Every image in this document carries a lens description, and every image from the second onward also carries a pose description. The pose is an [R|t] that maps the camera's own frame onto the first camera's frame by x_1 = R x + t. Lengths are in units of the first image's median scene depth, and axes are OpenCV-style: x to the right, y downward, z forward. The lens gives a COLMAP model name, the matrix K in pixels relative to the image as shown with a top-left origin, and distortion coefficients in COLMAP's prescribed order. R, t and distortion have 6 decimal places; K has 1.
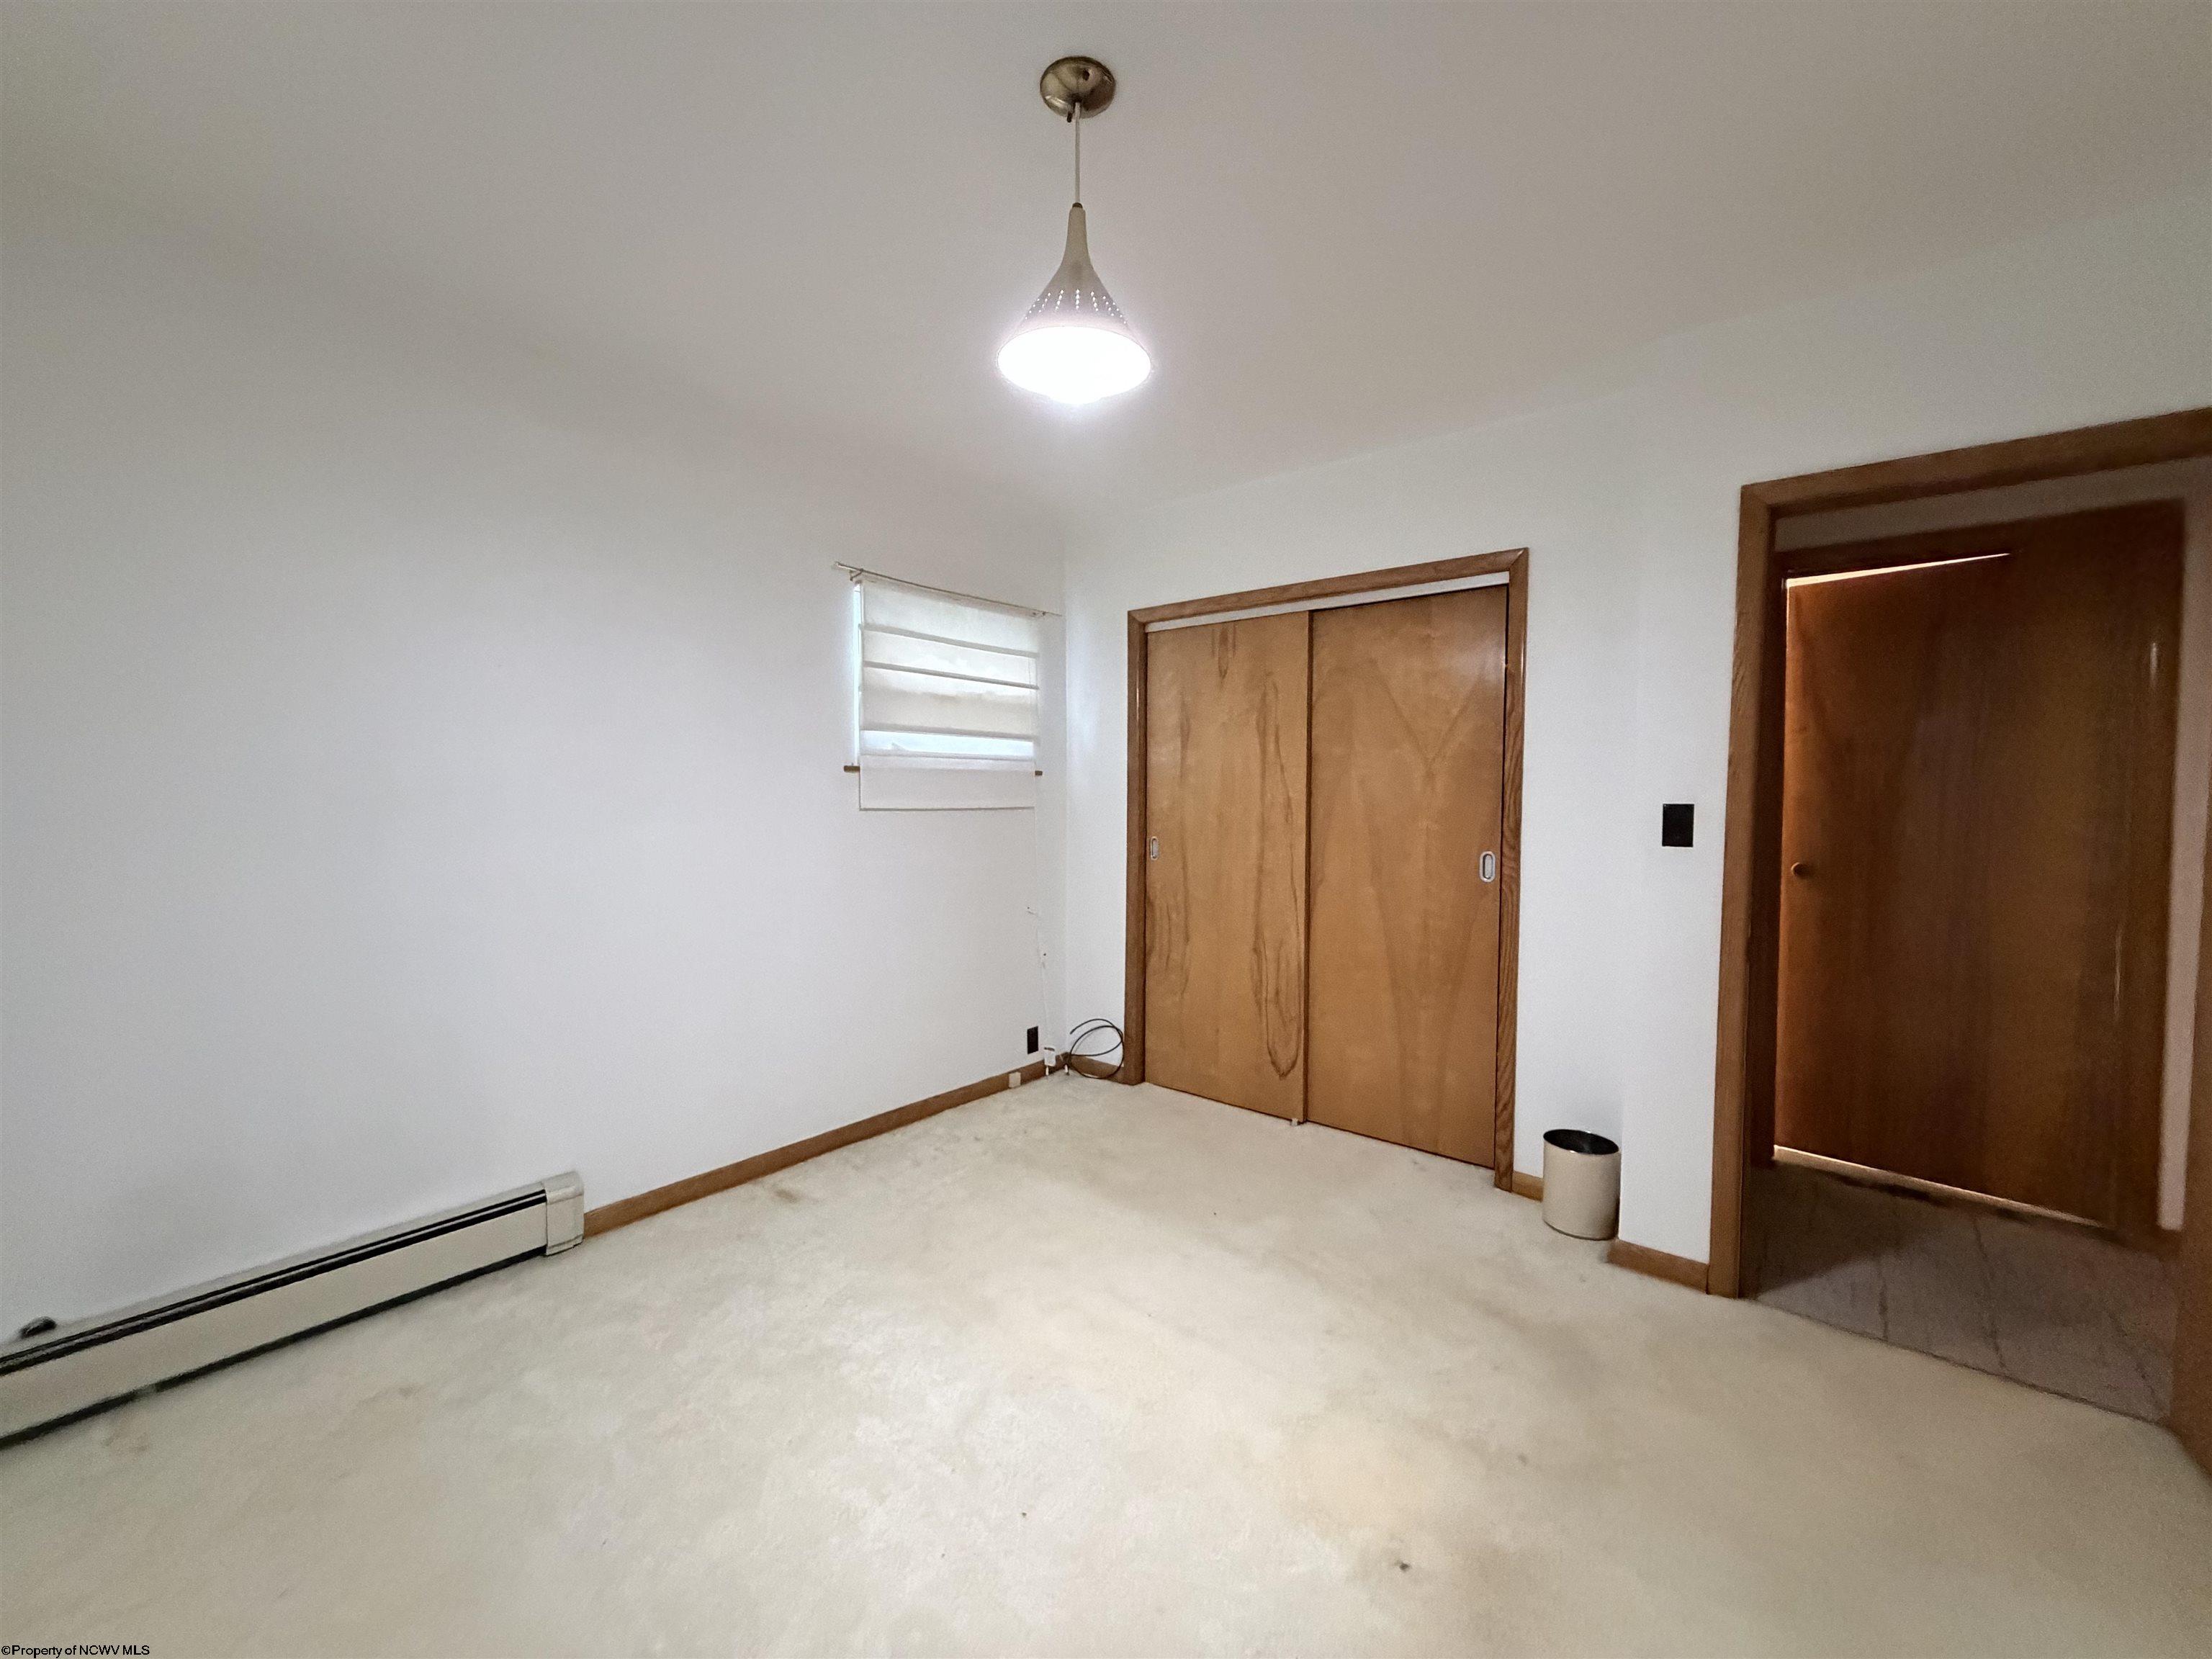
lens RADIAL K [[881.4, 0, 1097.3], [0, 881.4, 823.0], [0, 0, 1]] dist [0.001384, 0.000300]
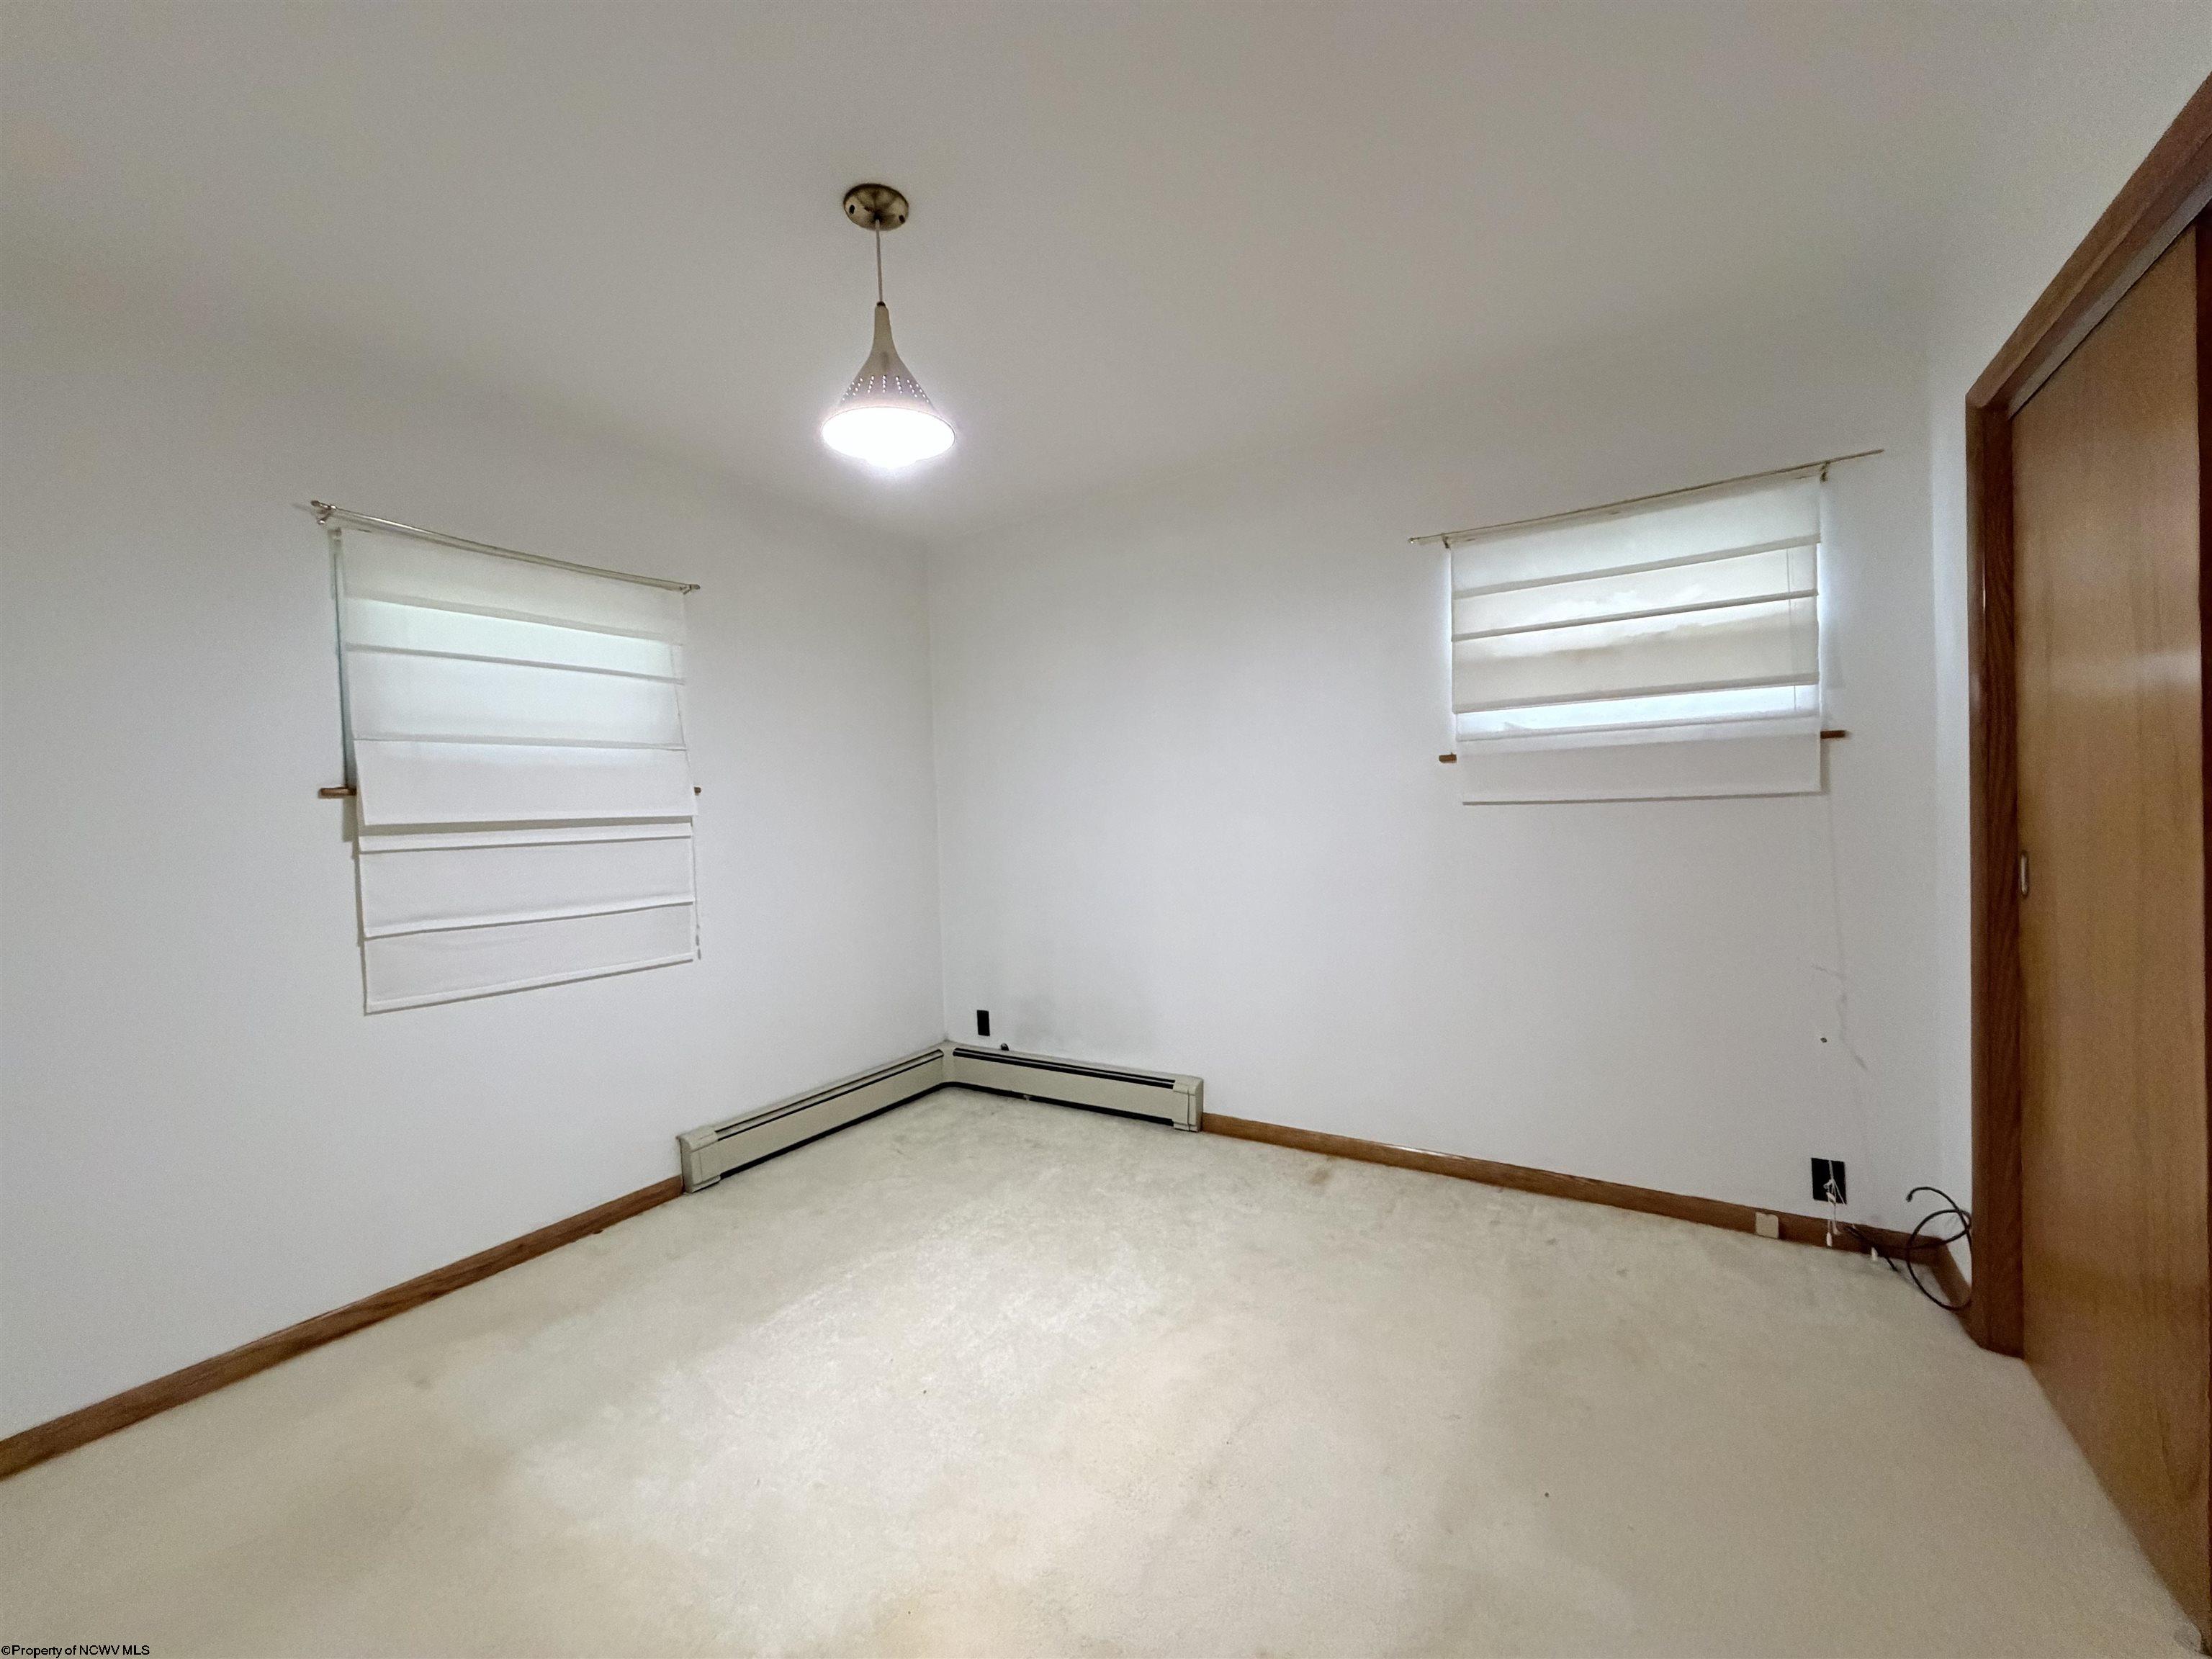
lens RADIAL K [[881.4, 0, 1097.3], [0, 881.4, 823.0], [0, 0, 1]] dist [0.001384, 0.000300]
pose [[0.125961, 0.013854, -0.991938, 0.564307], [0.007247, 0.999863, 0.014885, -0.012150], [0.992009, -0.009064, 0.125843, 0.535007]]
